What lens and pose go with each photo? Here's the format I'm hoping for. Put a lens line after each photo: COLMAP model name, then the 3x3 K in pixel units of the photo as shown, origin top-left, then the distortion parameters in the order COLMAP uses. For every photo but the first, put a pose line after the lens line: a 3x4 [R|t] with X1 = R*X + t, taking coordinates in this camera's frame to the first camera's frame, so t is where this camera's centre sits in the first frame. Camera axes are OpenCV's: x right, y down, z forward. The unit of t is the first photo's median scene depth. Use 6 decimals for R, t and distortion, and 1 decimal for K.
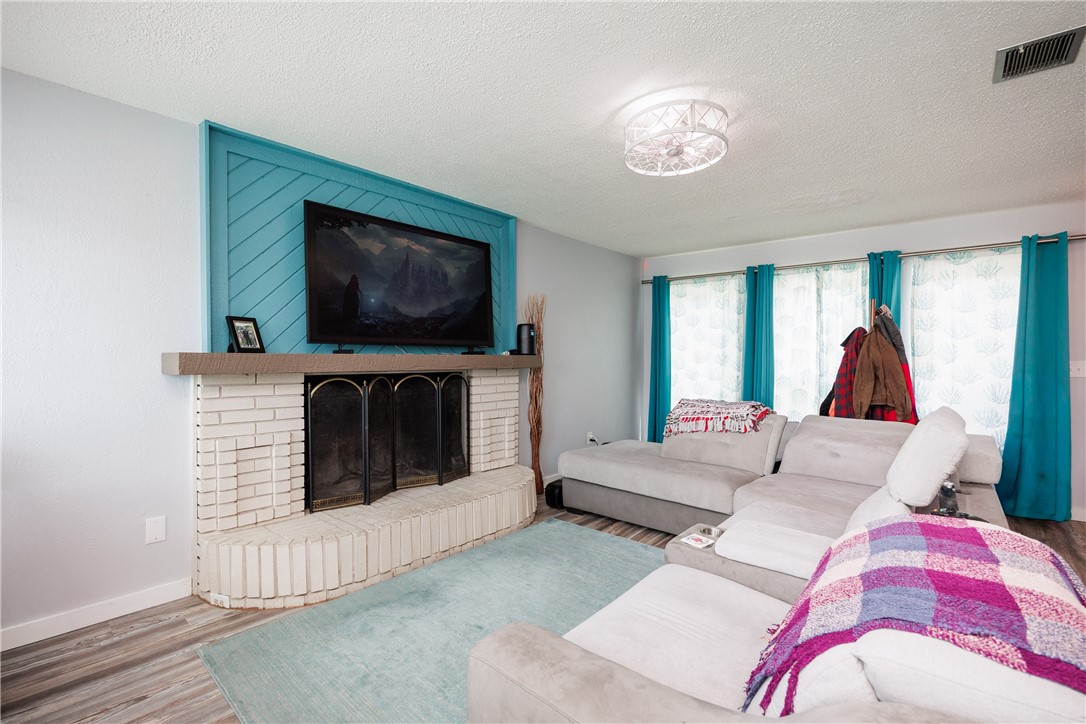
lens RADIAL K [[516.7, 0, 535.0], [0, 516.7, 359.8], [0, 0, 1]] dist [0.001276, -0.000058]
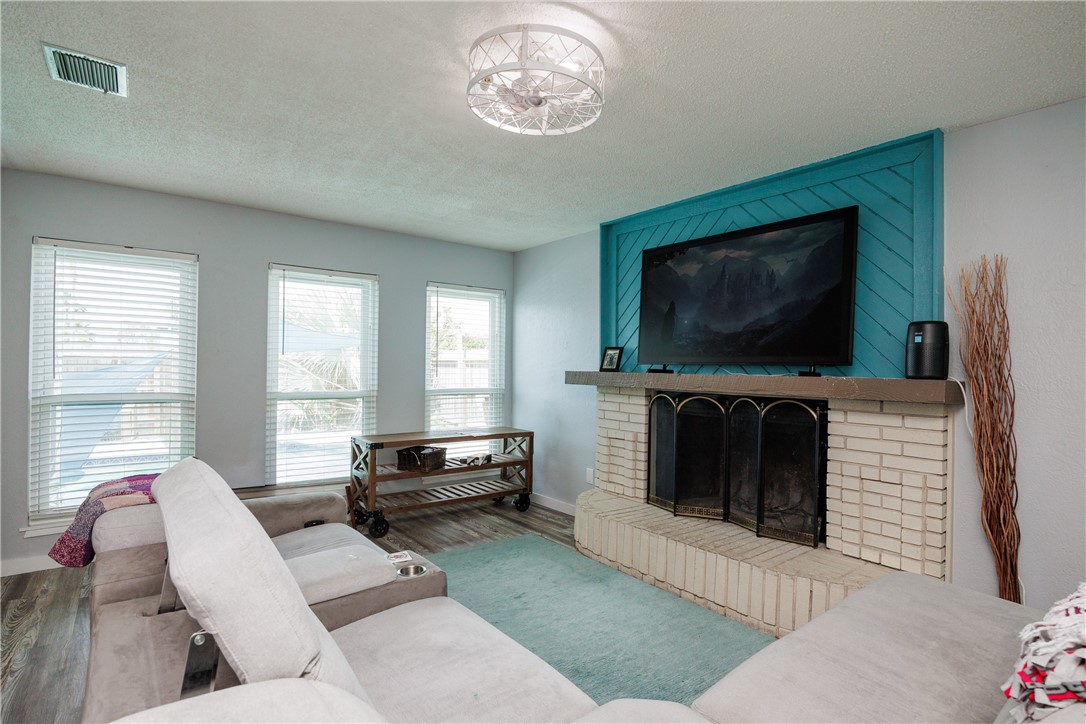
lens RADIAL K [[538.1, 0, 544.5], [0, 538.1, 372.2], [0, 0, 1]] dist [0.019975, 0.000107]
pose [[-0.191779, -0.010128, -0.981386, 0.695725], [-0.035125, 0.999377, -0.003449, 0.000482], [0.980809, 0.033810, -0.192015, 0.803754]]
